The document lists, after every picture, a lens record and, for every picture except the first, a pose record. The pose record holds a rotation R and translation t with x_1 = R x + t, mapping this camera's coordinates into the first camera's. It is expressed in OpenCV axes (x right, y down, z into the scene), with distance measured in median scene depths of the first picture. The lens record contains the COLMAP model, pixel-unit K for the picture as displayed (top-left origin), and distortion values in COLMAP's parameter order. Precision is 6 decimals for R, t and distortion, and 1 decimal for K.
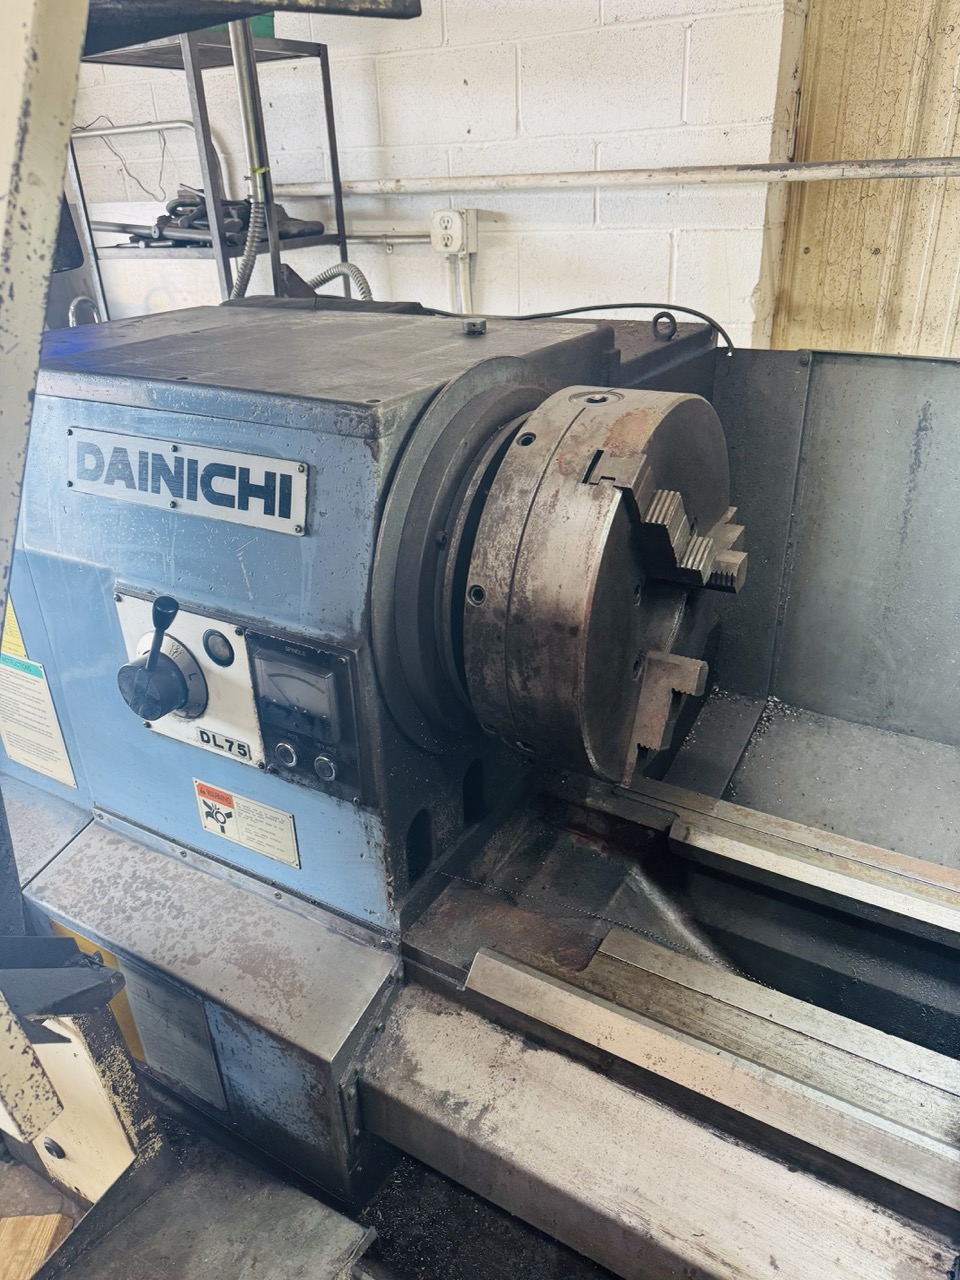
lens RADIAL K [[915.1, 0, 477.5], [0, 915.1, 646.0], [0, 0, 1]] dist [0.026474, -0.012171]
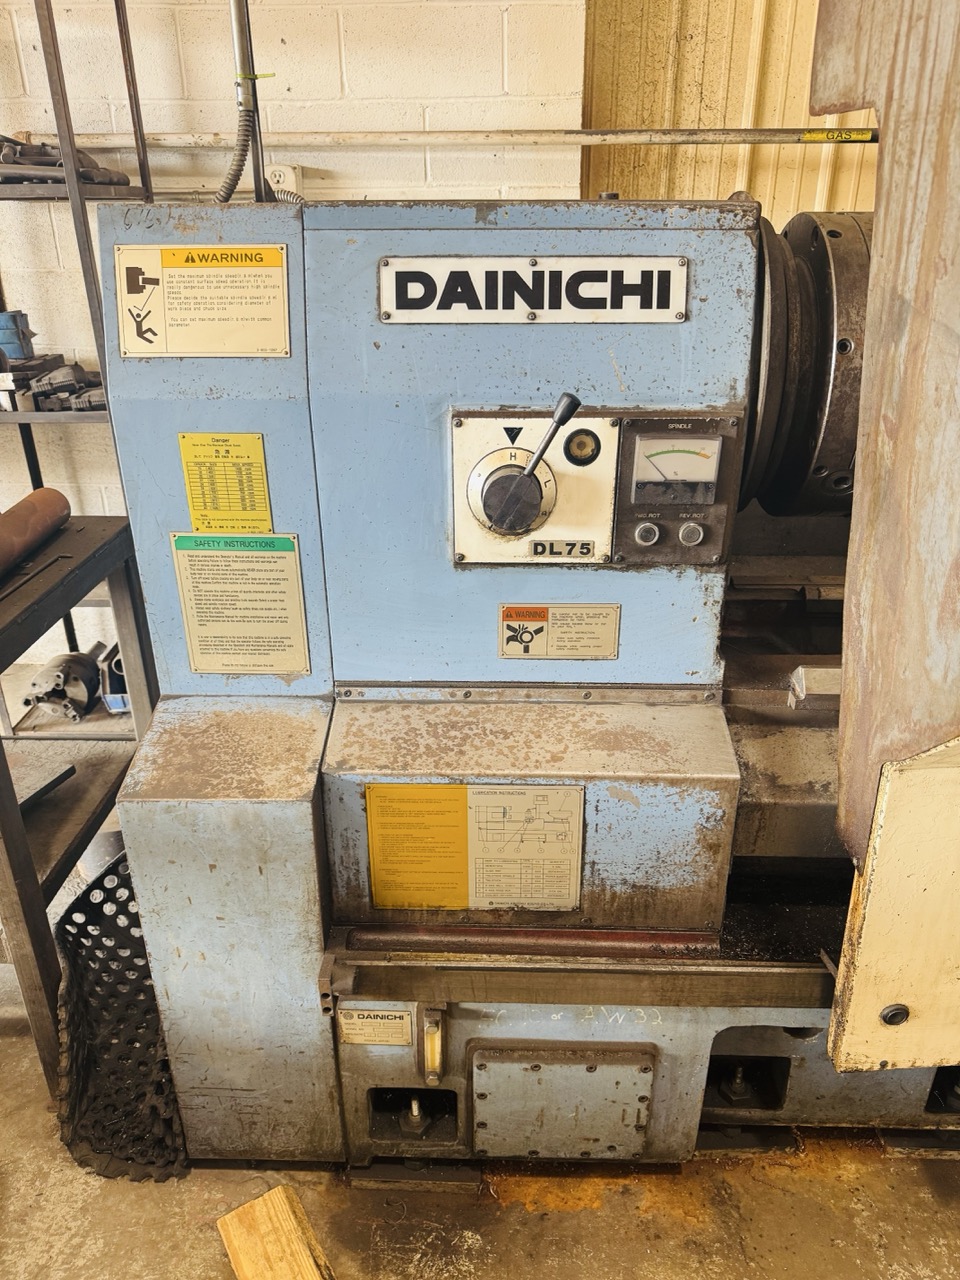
lens RADIAL K [[915.1, 0, 477.5], [0, 915.1, 646.0], [0, 0, 1]] dist [0.026474, -0.012171]
pose [[0.869658, -0.181785, 0.458965, -0.498953], [0.202715, 0.979231, 0.003740, 0.110502], [-0.450113, 0.089786, 0.888446, 0.048995]]
